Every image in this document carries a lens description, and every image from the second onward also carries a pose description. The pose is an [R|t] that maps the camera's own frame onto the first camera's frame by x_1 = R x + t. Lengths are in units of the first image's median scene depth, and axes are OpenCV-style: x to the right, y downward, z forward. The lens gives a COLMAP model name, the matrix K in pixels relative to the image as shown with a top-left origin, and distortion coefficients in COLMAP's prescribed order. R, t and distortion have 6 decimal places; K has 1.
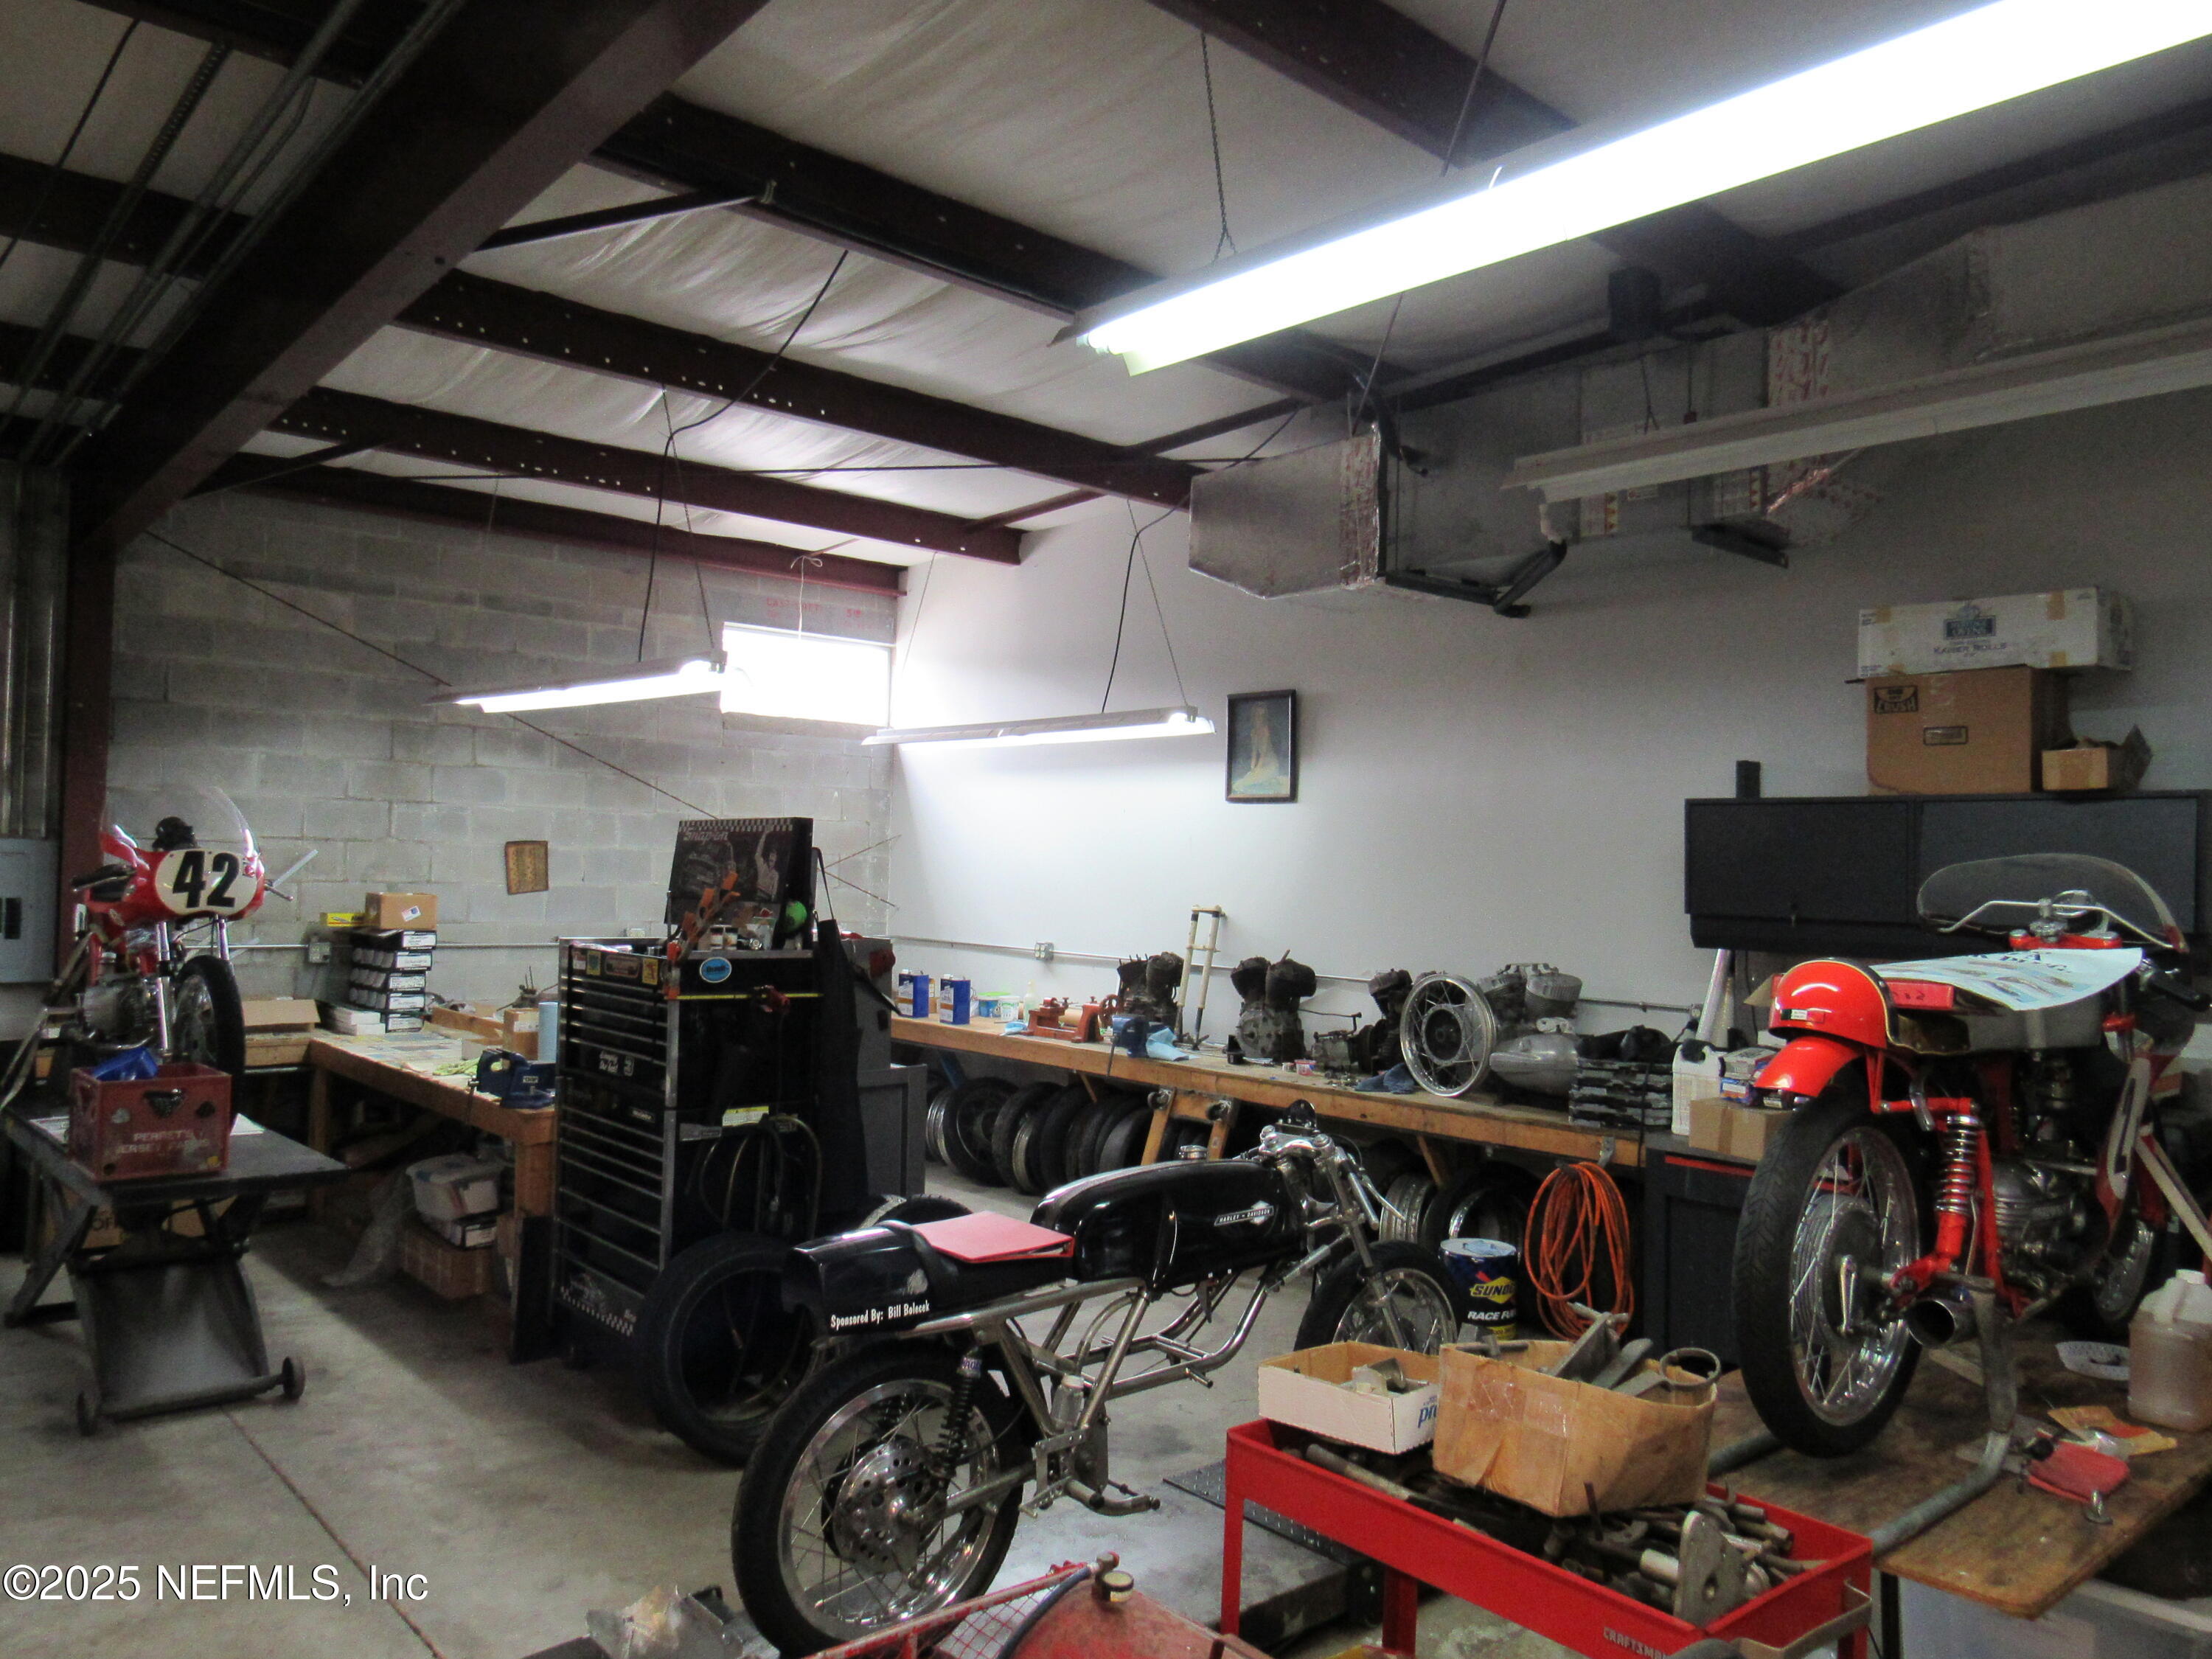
lens RADIAL K [[1566.2, 0, 1106.0], [0, 1566.2, 829.5], [0, 0, 1]] dist [-0.004395, -0.002469]
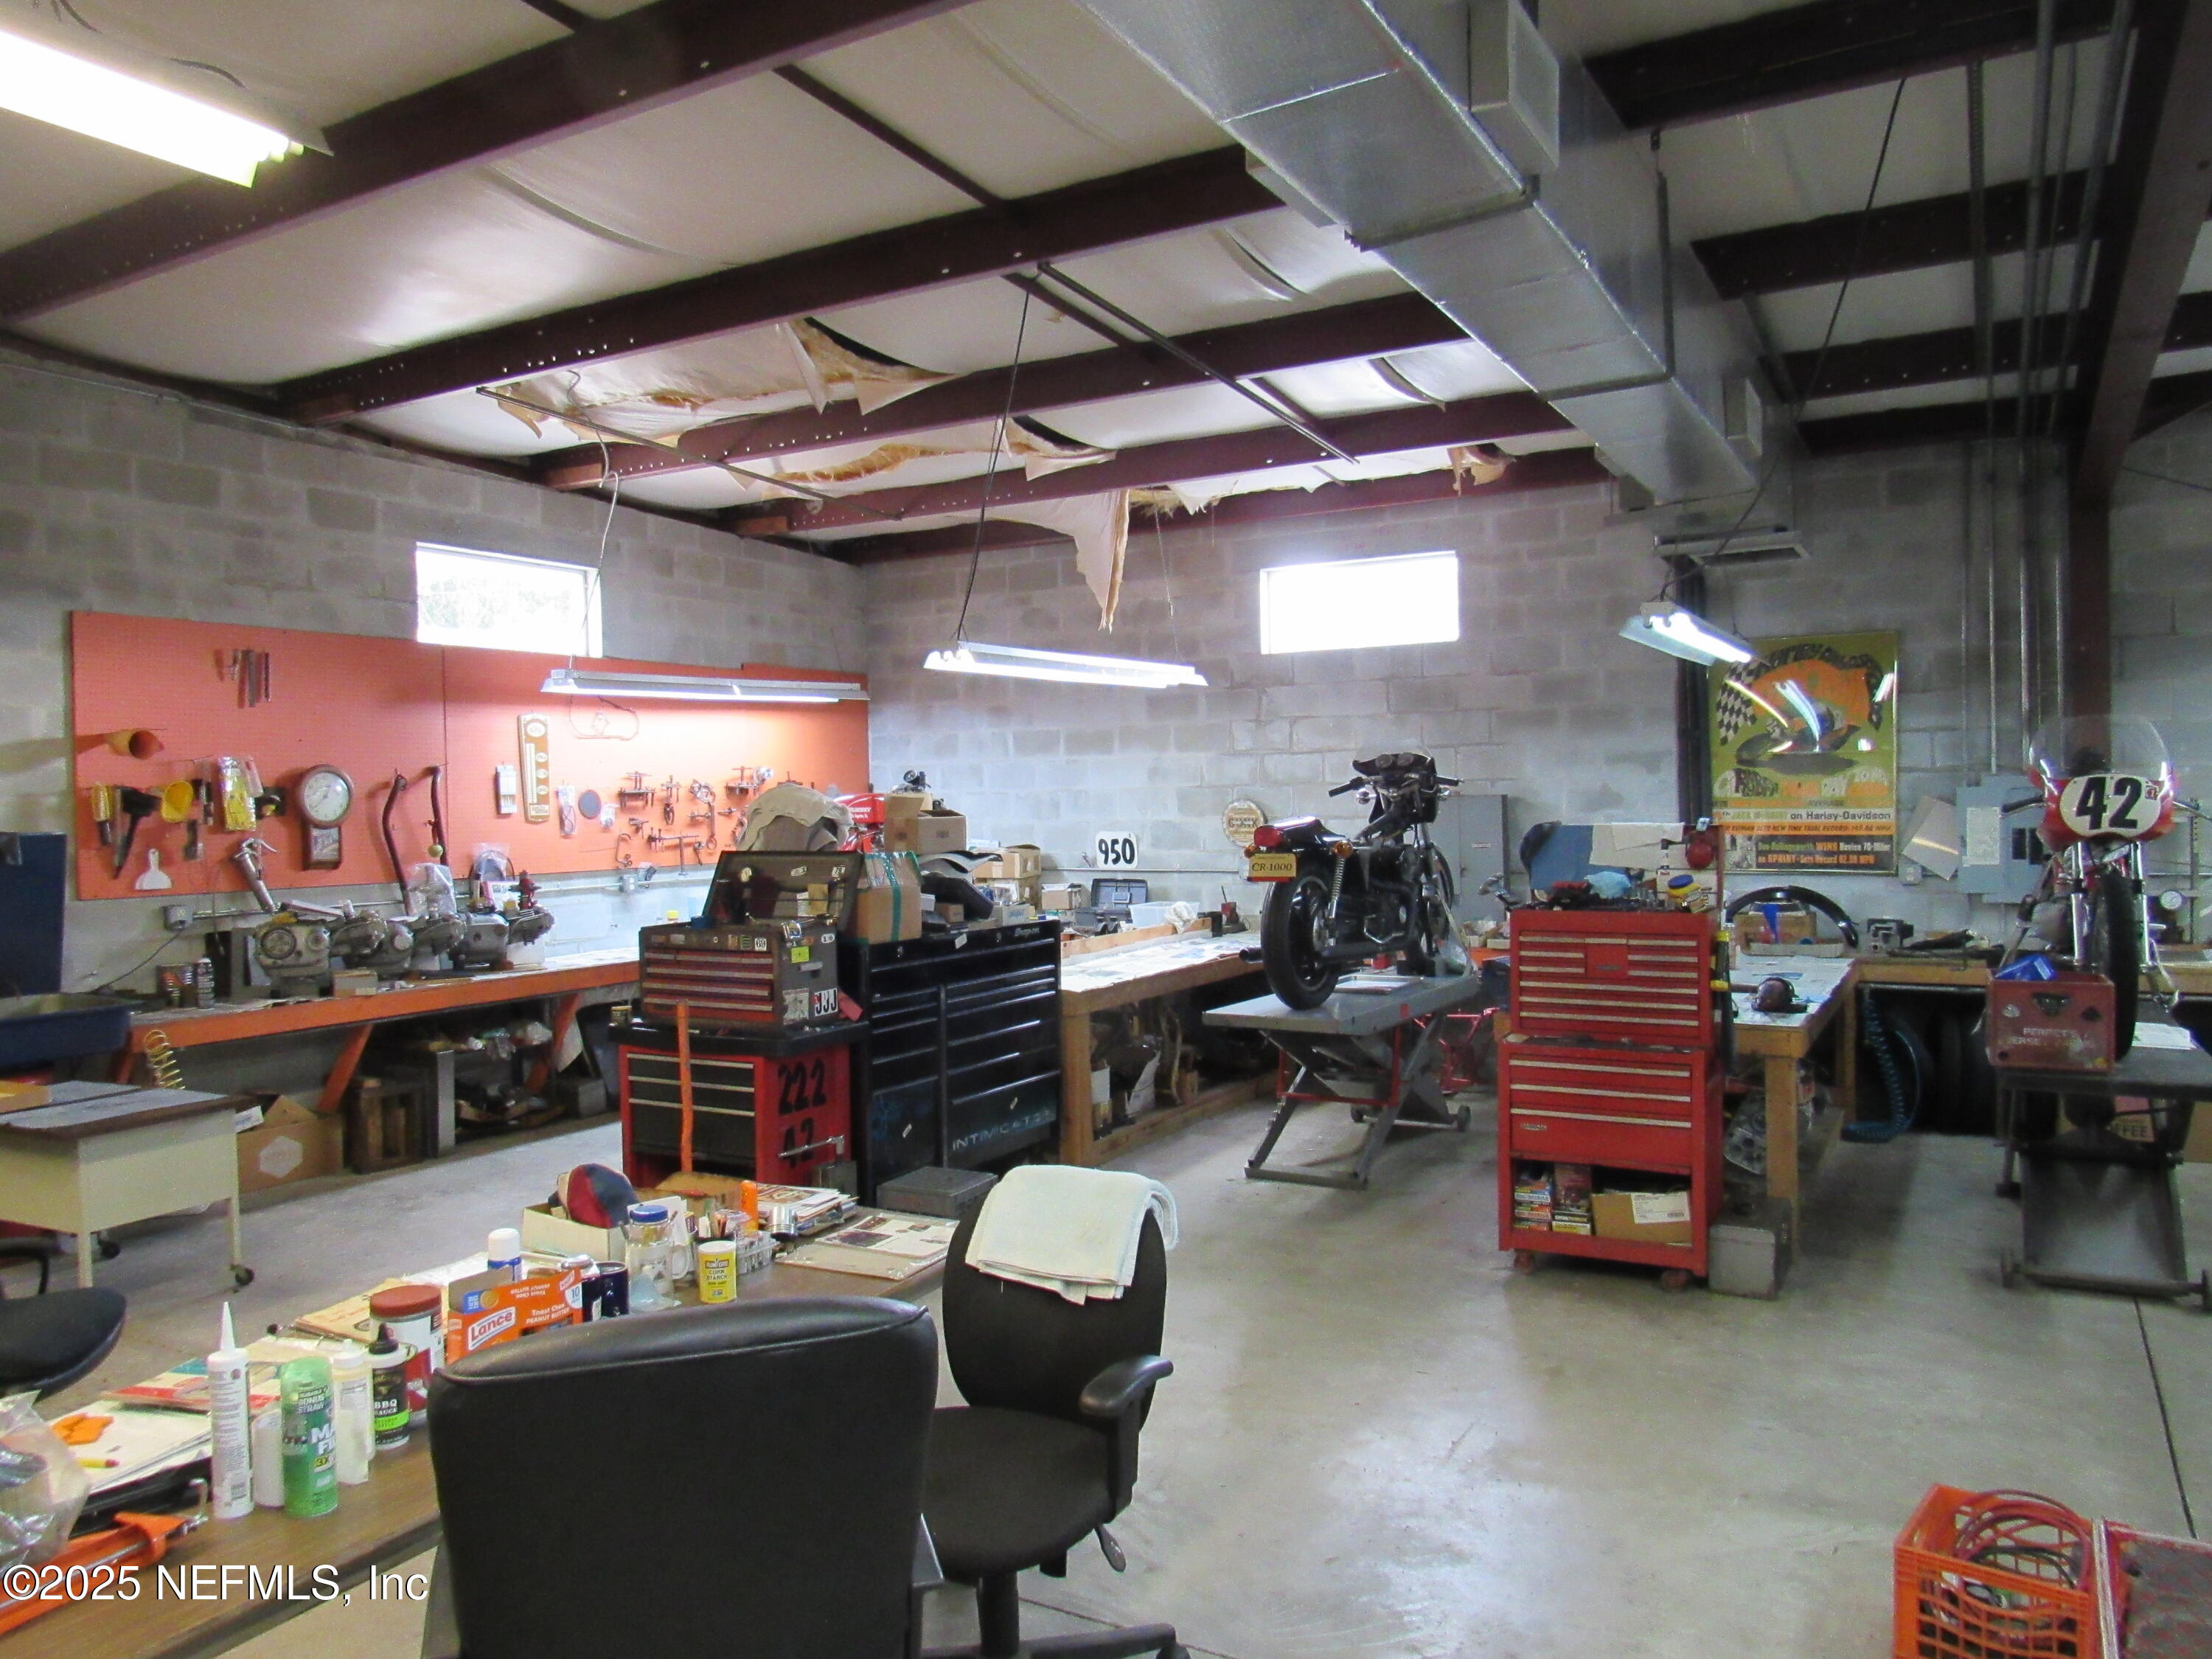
lens RADIAL K [[1566.2, 0, 1106.0], [0, 1566.2, 829.5], [0, 0, 1]] dist [-0.004395, -0.002469]
pose [[0.324910, -0.017063, -0.945591, 0.209489], [0.053489, 0.998568, 0.000360, 0.013432], [0.944231, -0.050696, 0.325358, 0.009326]]
